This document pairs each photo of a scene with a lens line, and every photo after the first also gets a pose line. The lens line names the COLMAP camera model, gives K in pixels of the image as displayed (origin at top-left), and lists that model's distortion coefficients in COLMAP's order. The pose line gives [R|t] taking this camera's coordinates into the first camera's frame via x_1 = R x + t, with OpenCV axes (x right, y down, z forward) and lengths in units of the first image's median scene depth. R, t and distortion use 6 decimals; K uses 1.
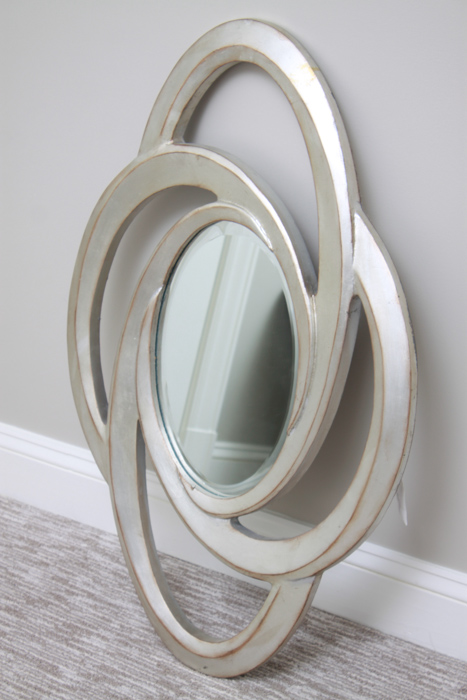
lens RADIAL K [[1702.7, 0, 233.5], [0, 1702.7, 350.0], [0, 0, 1]] dist [0.075094, -0.227571]
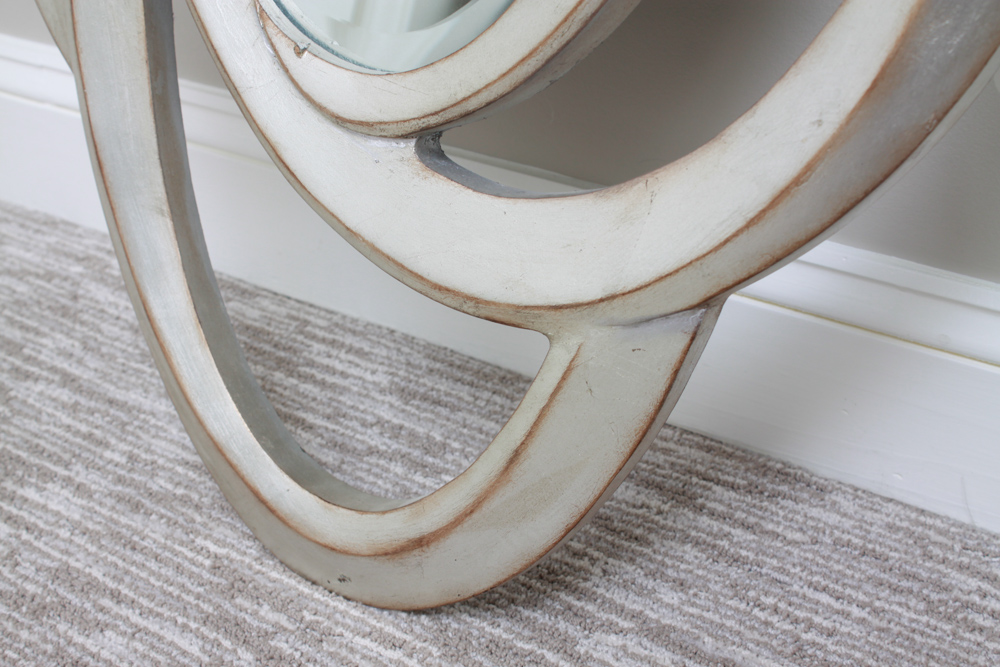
lens RADIAL K [[1467.1, 0, 500.0], [0, 1467.1, 333.5], [0, 0, 1]] dist [-0.048100, -0.020434]
pose [[0.997572, 0.000610, 0.069639, -0.005207], [-0.007797, 0.994652, 0.102988, 0.101668], [-0.069204, -0.103281, 0.992242, 0.686274]]
